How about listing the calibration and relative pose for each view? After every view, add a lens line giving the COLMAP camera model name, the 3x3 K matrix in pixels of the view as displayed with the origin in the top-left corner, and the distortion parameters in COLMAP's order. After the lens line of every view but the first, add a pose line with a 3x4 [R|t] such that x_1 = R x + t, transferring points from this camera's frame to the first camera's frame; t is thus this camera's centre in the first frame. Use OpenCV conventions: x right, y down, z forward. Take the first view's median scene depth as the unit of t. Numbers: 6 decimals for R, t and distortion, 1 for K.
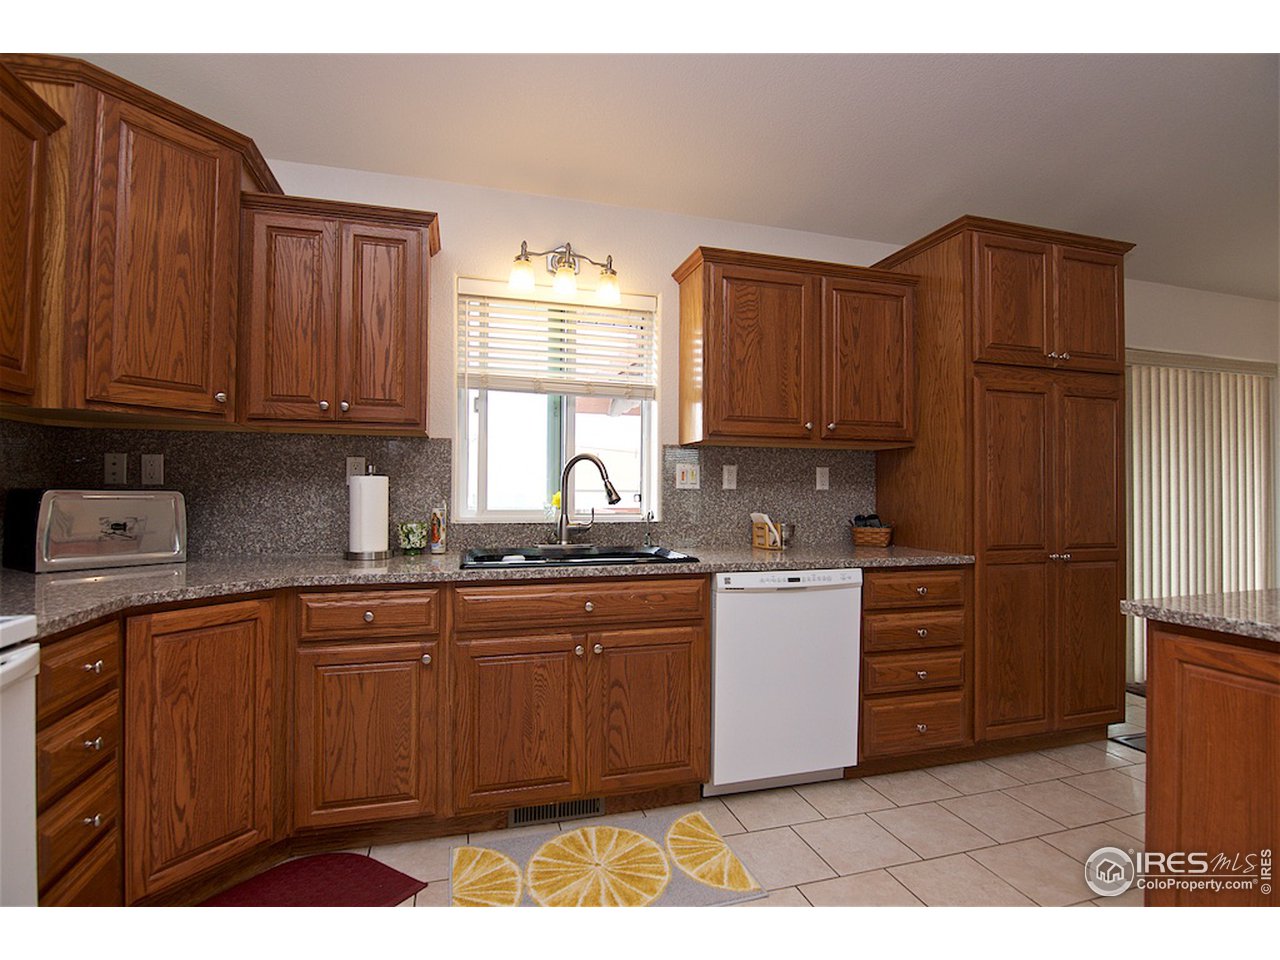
lens RADIAL K [[623.0, 0, 640.0], [0, 623.0, 480.0], [0, 0, 1]] dist [-0.003815, -0.011329]
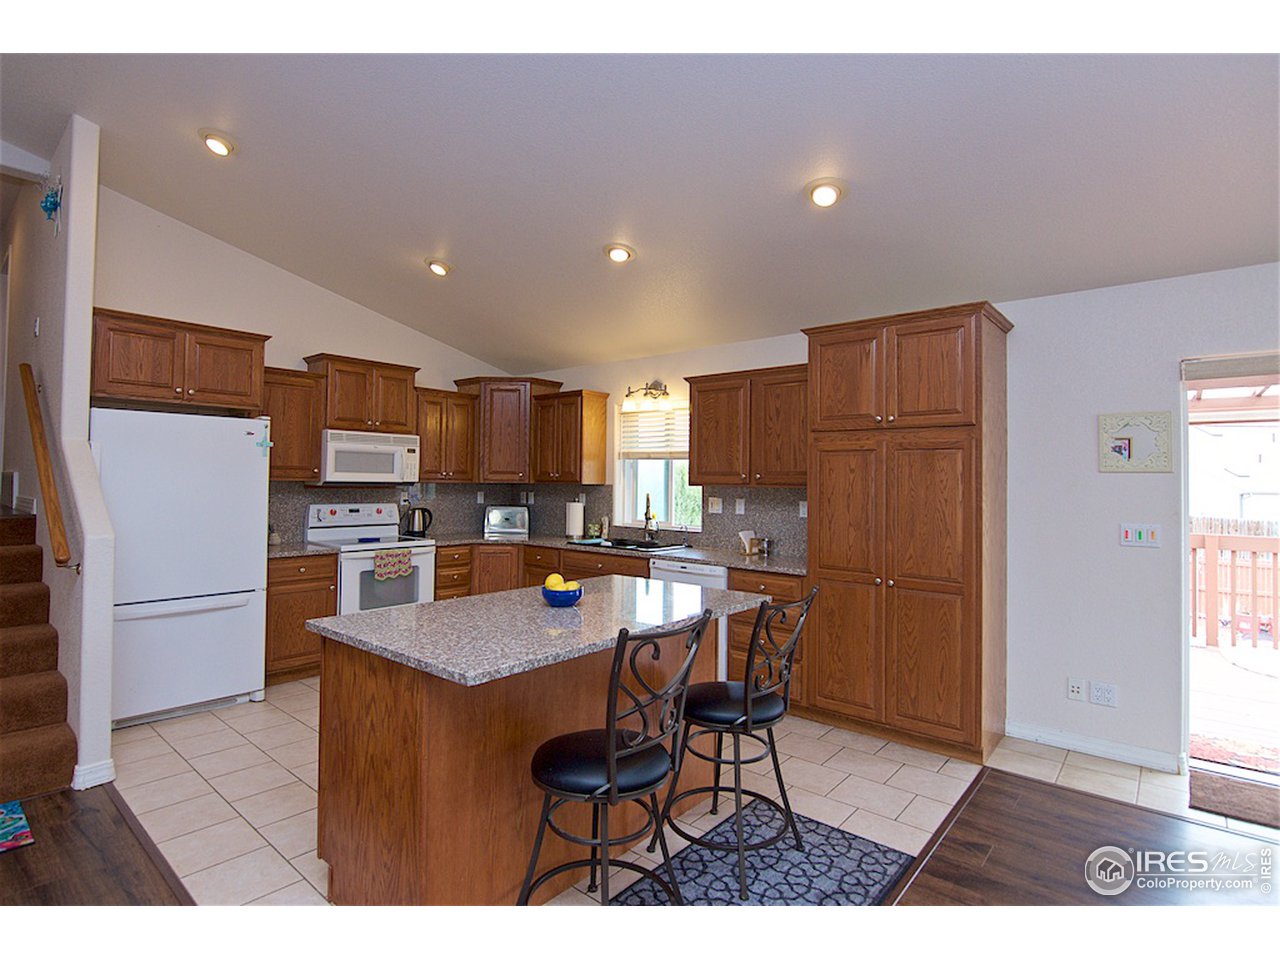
lens RADIAL K [[651.2, 0, 613.1], [0, 651.2, 465.2], [0, 0, 1]] dist [0.000763, -0.013414]
pose [[0.525360, -0.018615, -0.850676, 1.507634], [0.006952, 0.999821, -0.017586, -0.089979], [0.850852, 0.003325, 0.525396, -0.143332]]
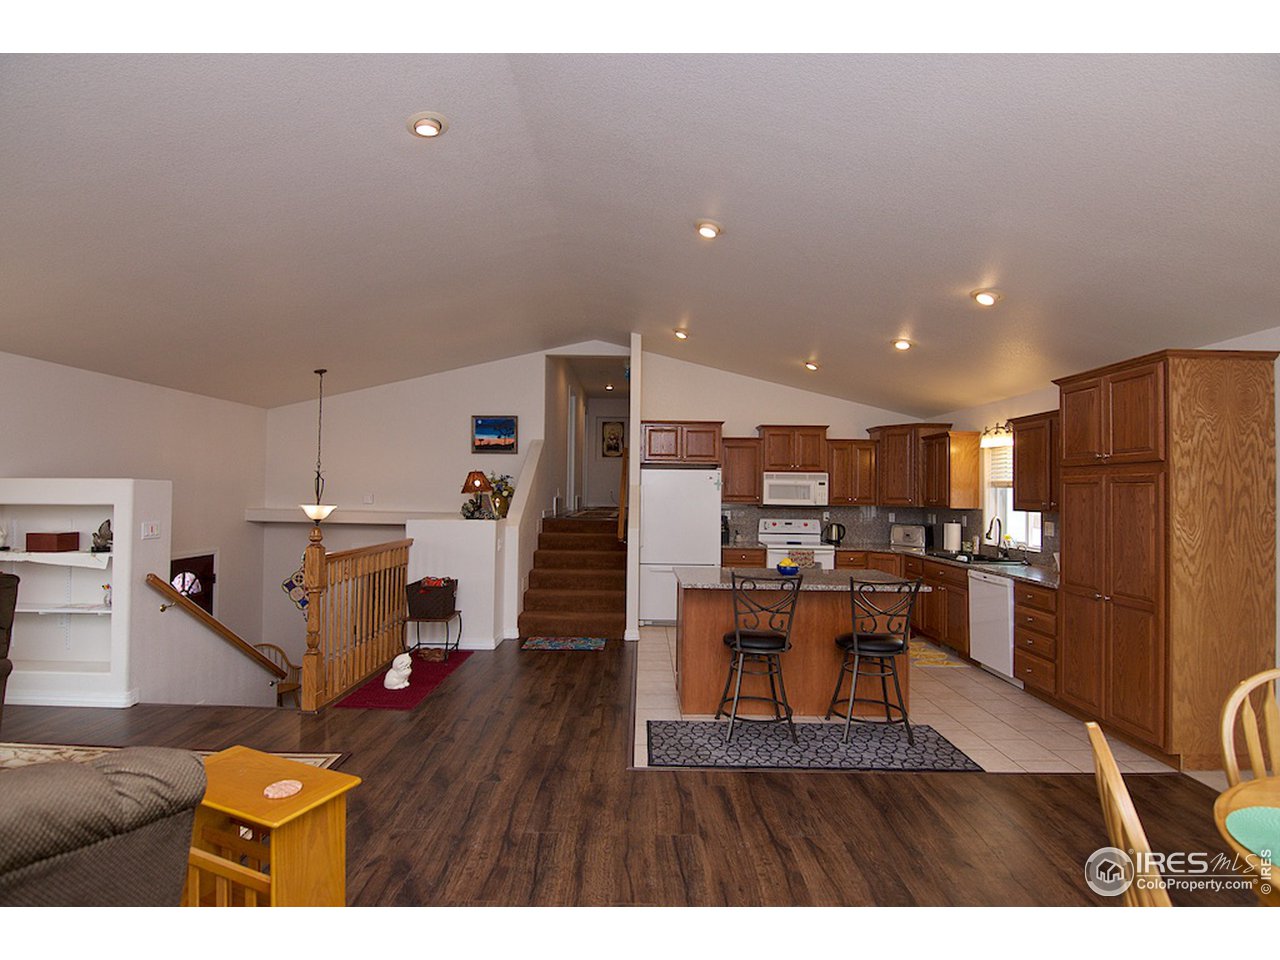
lens RADIAL K [[623.0, 0, 640.0], [0, 623.0, 480.0], [0, 0, 1]] dist [-0.003815, -0.011329]
pose [[-0.289112, -0.029349, -0.956845, 2.368324], [0.003376, 0.999492, -0.031677, -0.105032], [0.957289, -0.012389, -0.288866, 0.398796]]
